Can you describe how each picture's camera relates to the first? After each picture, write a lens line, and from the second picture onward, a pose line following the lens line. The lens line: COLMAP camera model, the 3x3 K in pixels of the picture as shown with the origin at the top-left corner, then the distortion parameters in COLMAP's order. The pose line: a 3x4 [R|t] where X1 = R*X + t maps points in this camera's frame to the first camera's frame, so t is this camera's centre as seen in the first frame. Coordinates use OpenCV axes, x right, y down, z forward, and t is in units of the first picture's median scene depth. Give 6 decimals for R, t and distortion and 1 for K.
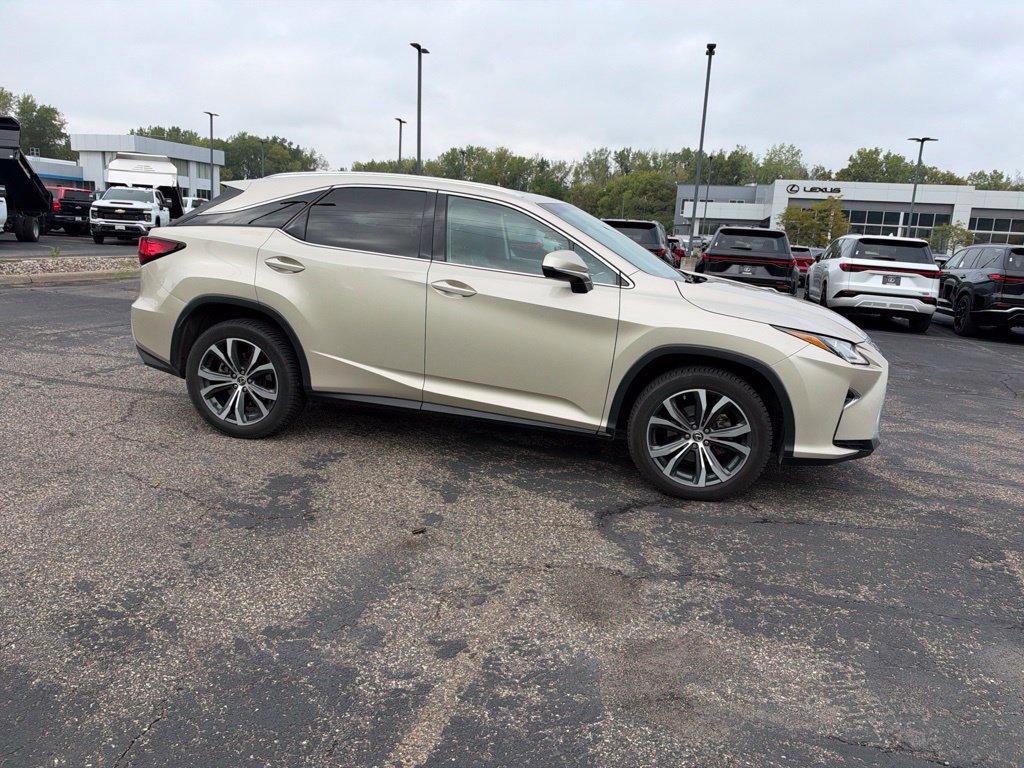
lens RADIAL K [[734.3, 0, 515.5], [0, 734.3, 391.3], [0, 0, 1]] dist [0.043052, -0.101285]
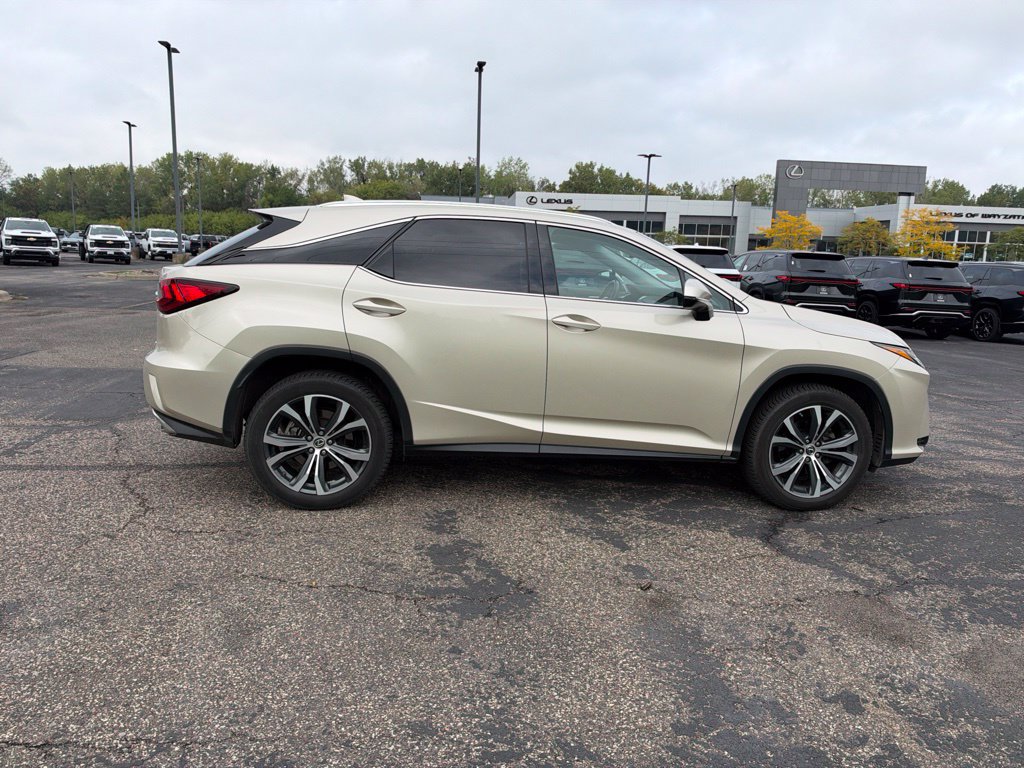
lens RADIAL K [[737.4, 0, 516.6], [0, 737.4, 390.0], [0, 0, 1]] dist [0.006494, -0.023359]
pose [[0.939247, -0.084497, 0.332680, -0.440346], [0.088695, 0.996055, 0.002576, -0.057925], [-0.331585, 0.027088, 0.943036, 0.120498]]
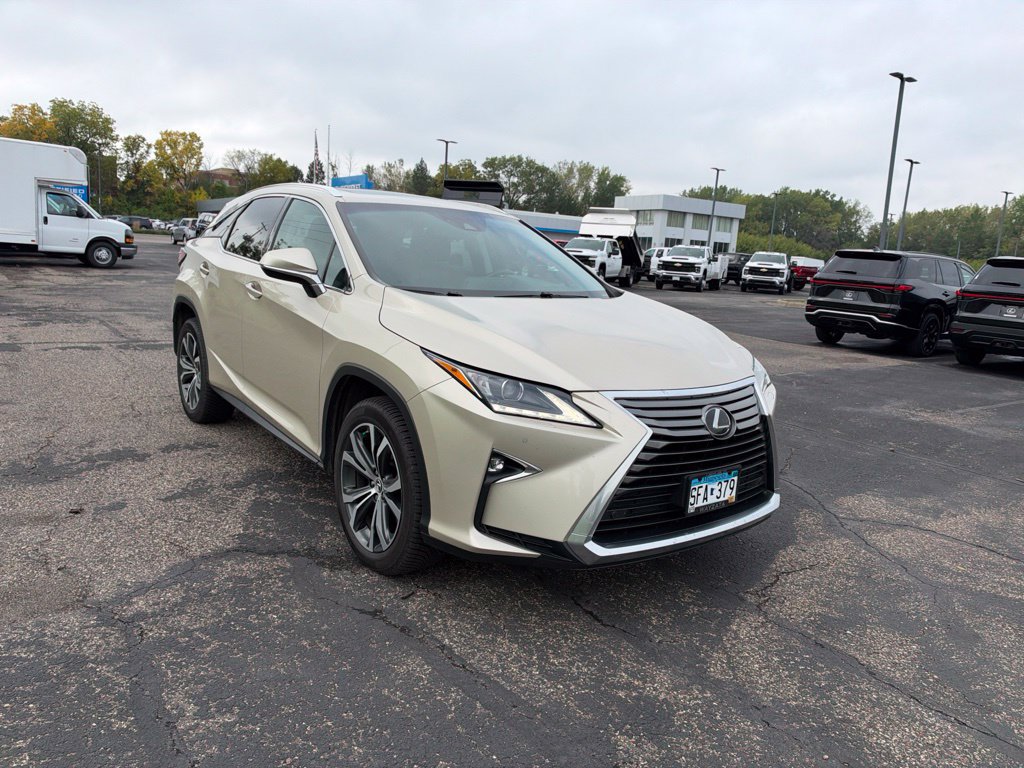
lens RADIAL K [[737.4, 0, 516.6], [0, 737.4, 390.0], [0, 0, 1]] dist [0.006494, -0.023359]
pose [[0.771313, 0.109836, -0.626907, 0.745594], [-0.153891, 0.987954, -0.016248, -0.043409], [0.617571, 0.109008, 0.778924, 0.421057]]
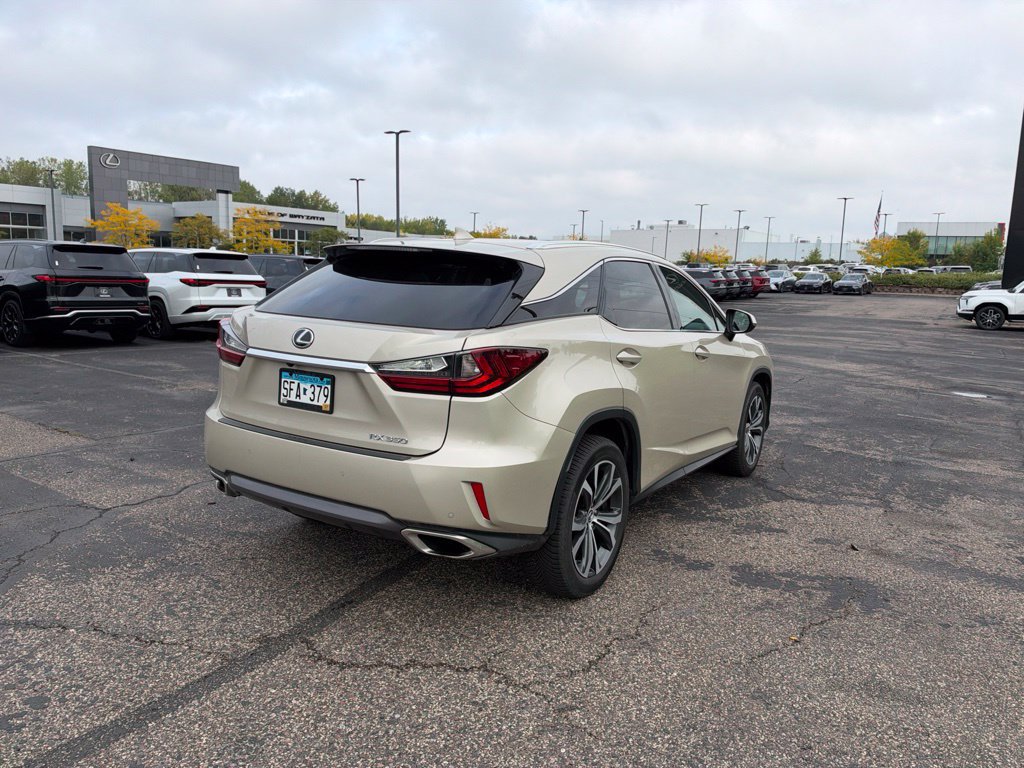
lens RADIAL K [[744.1, 0, 517.8], [0, 744.1, 371.0], [0, 0, 1]] dist [-0.003249, -0.013652]
pose [[0.330435, -0.168765, 0.928618, -1.087647], [0.181768, 0.976844, 0.112850, -0.261550], [-0.926160, 0.131504, 0.353460, 0.791219]]
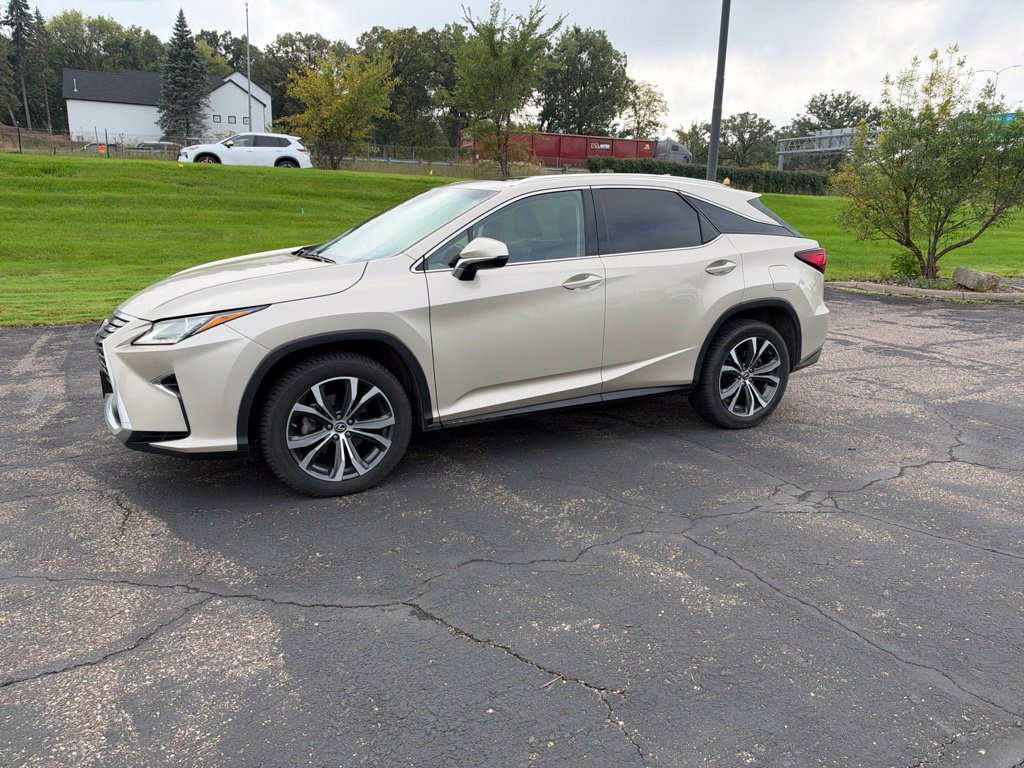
lens RADIAL K [[737.4, 0, 507.2], [0, 737.4, 386.2], [0, 0, 1]] dist [-0.003451, -0.010917]
pose [[-0.763427, 0.079319, -0.641005, 0.688973], [-0.199677, 0.914832, 0.351015, -0.393098], [0.614254, 0.395969, -0.682569, 1.922255]]
